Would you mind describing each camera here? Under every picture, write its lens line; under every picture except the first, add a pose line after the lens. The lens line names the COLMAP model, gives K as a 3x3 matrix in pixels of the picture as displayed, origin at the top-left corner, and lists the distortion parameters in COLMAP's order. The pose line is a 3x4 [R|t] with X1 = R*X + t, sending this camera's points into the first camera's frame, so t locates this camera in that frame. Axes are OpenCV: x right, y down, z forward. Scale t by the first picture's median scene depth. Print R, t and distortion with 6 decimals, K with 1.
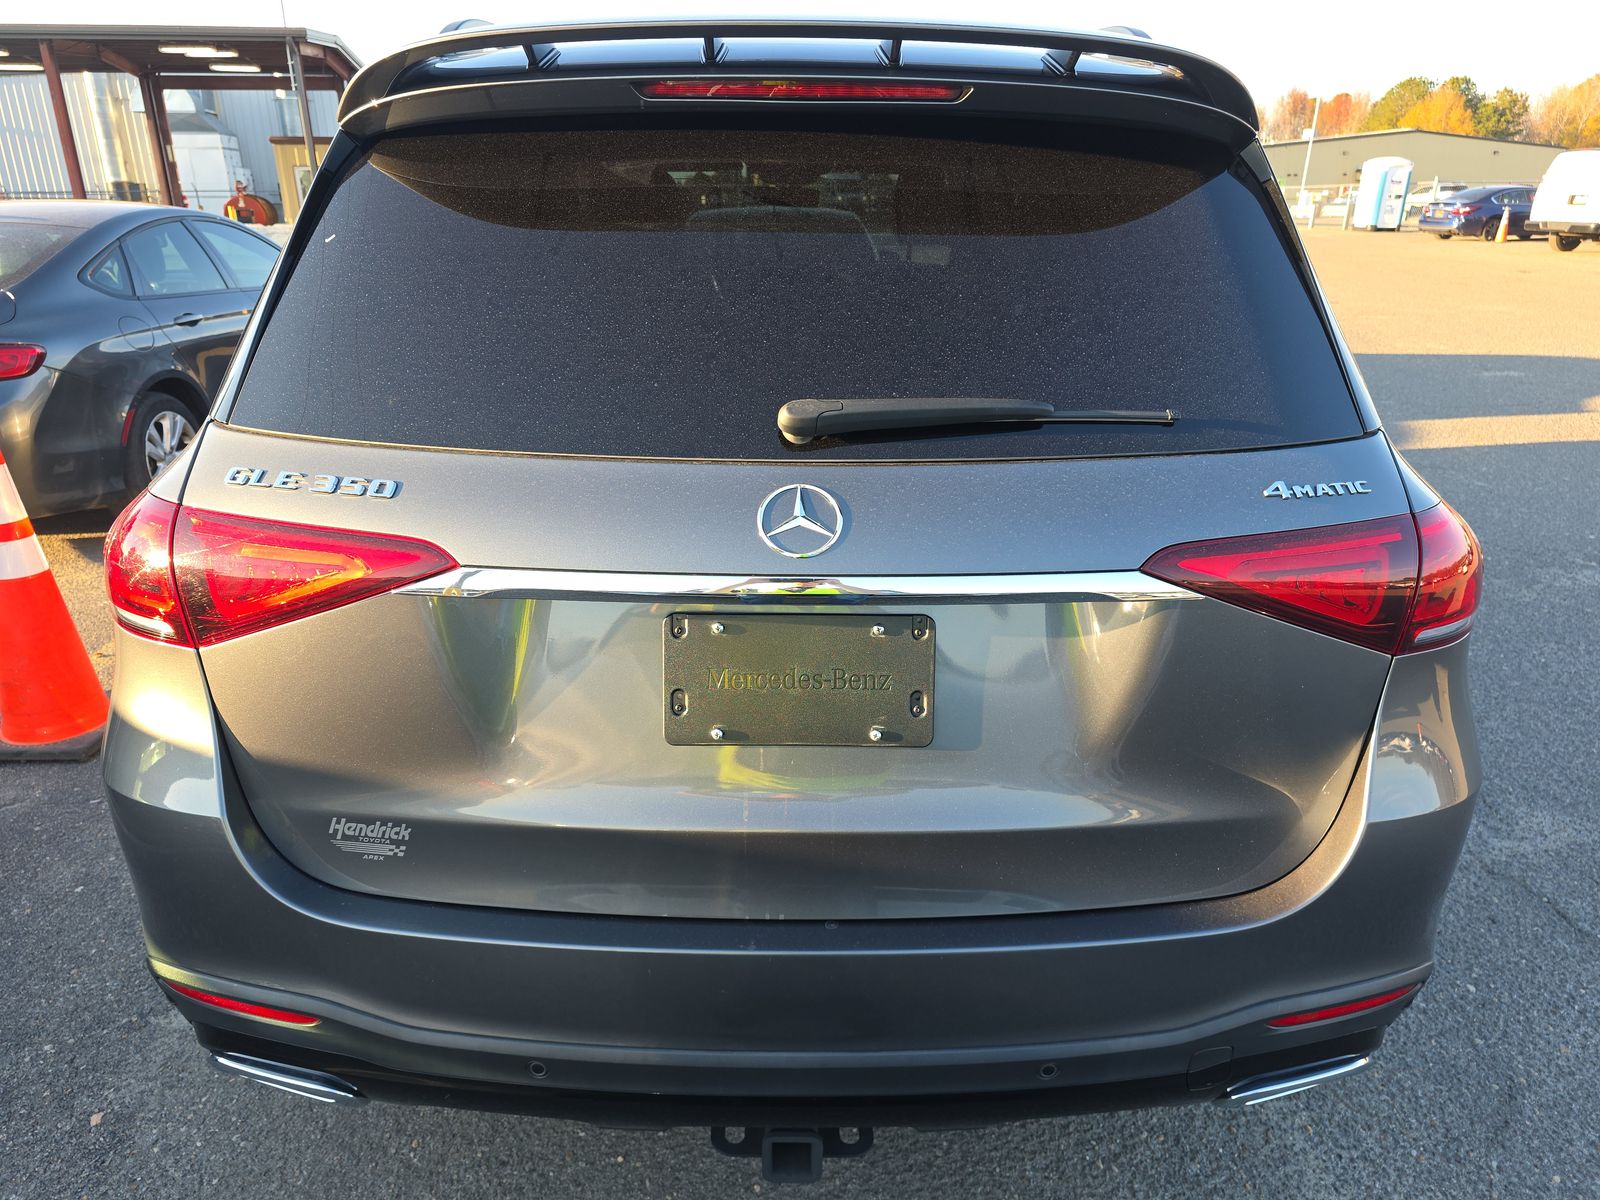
lens RADIAL K [[1069.9, 0, 799.0], [0, 1069.9, 647.3], [0, 0, 1]] dist [0.003445, 0.000597]
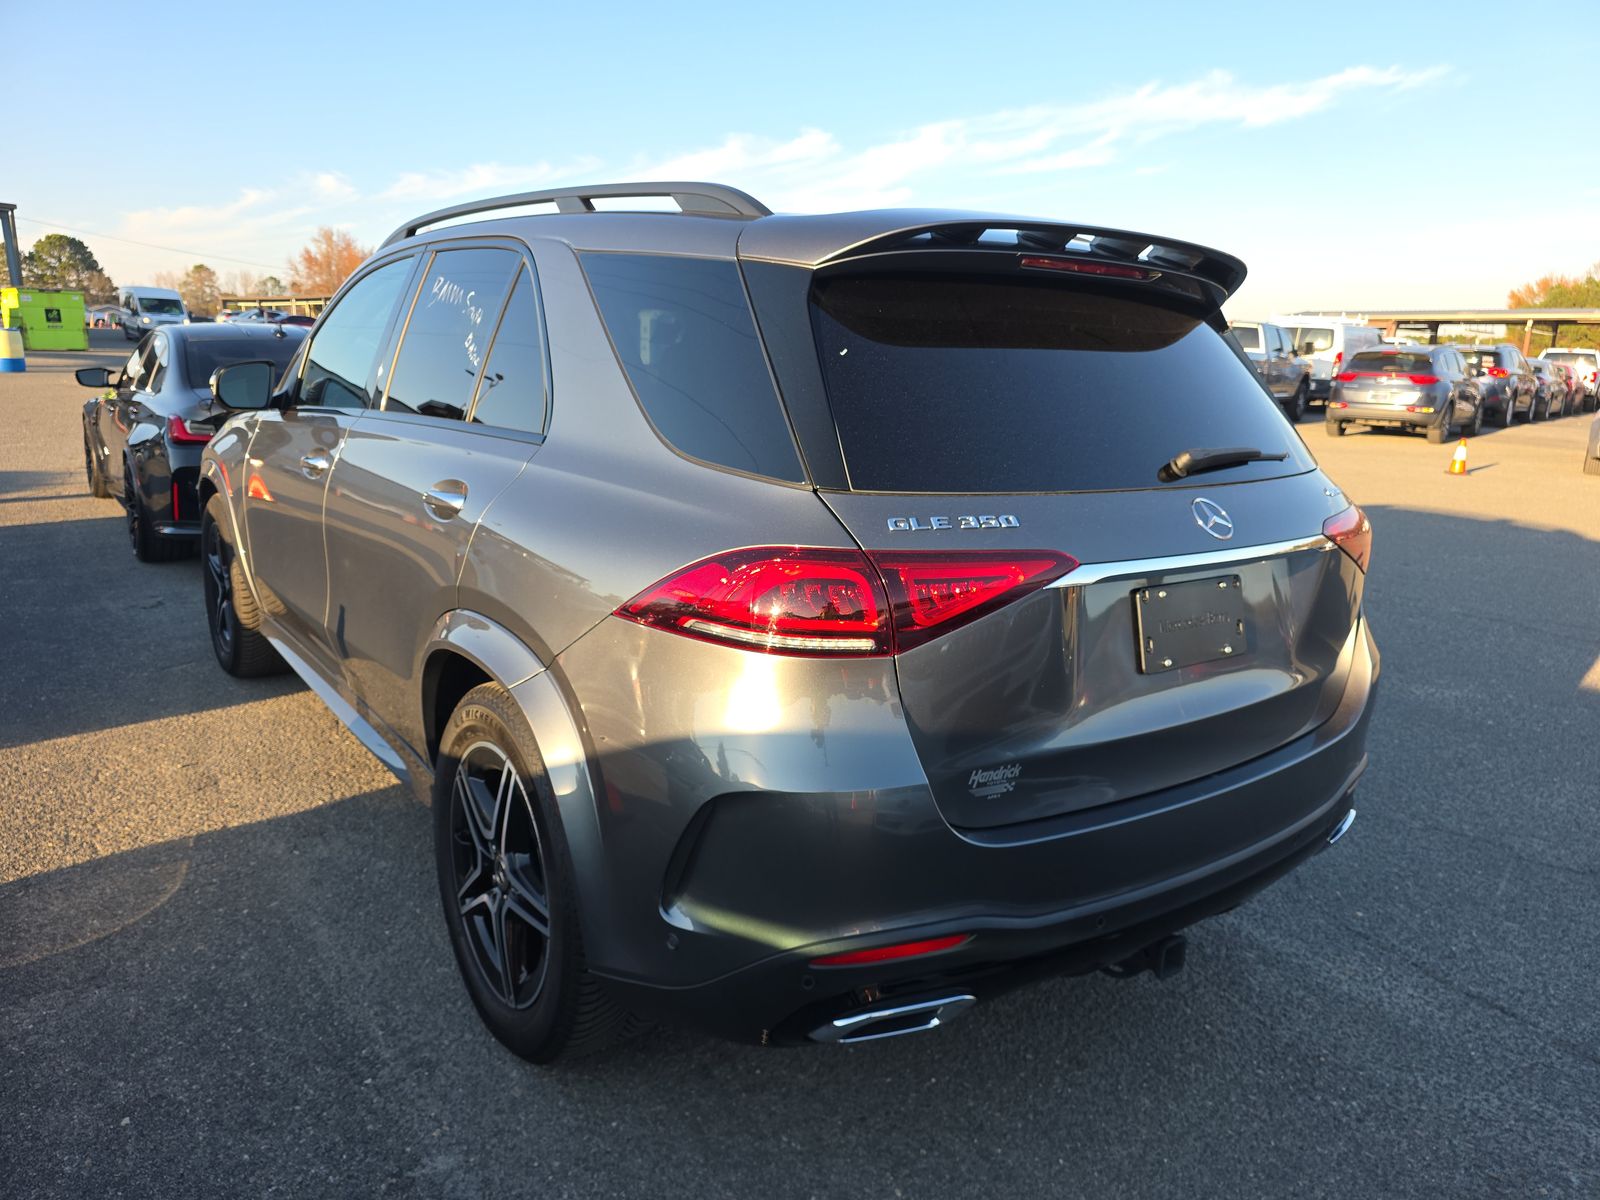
lens RADIAL K [[1102.1, 0, 800.0], [0, 1102.1, 600.0], [0, 0, 1]] dist [0.002034, -0.031879]
pose [[0.833410, -0.120716, 0.539310, -1.337169], [0.187821, 0.979636, -0.070970, 0.004591], [-0.519760, 0.160441, 0.839111, -0.089736]]
